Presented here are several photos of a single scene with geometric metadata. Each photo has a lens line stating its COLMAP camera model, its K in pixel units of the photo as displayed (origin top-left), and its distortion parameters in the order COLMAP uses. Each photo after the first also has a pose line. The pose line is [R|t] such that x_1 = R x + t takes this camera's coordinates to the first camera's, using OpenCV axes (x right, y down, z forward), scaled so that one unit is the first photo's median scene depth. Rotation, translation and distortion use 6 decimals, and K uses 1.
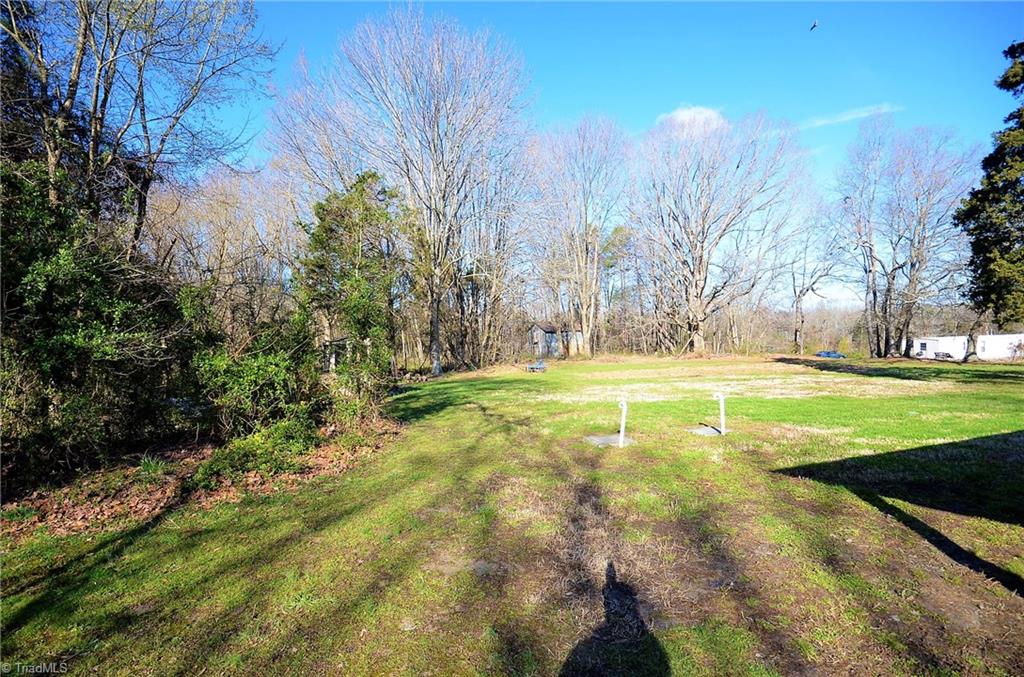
lens RADIAL K [[450.2, 0, 512.4], [0, 450.2, 346.2], [0, 0, 1]] dist [0.002414, -0.007088]
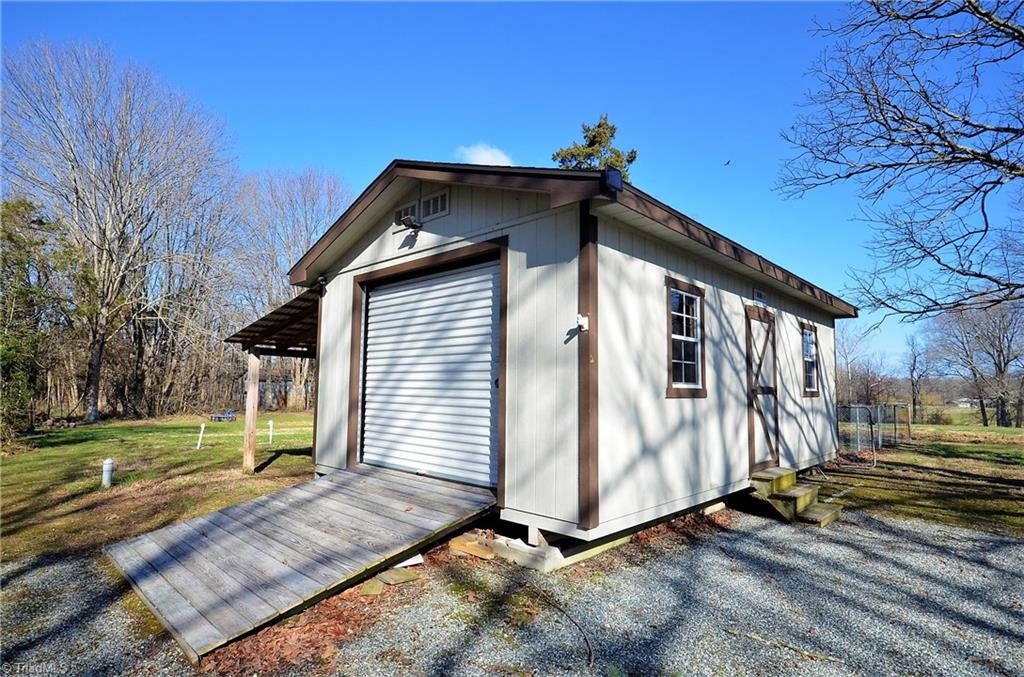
lens RADIAL K [[521.5, 0, 514.7], [0, 521.5, 348.3], [0, 0, 1]] dist [0.003740, 0.000821]
pose [[0.883042, 0.075328, 0.463208, 0.088170], [-0.028725, 0.993859, -0.106864, 0.003102], [-0.468413, 0.081060, 0.879783, -0.348433]]
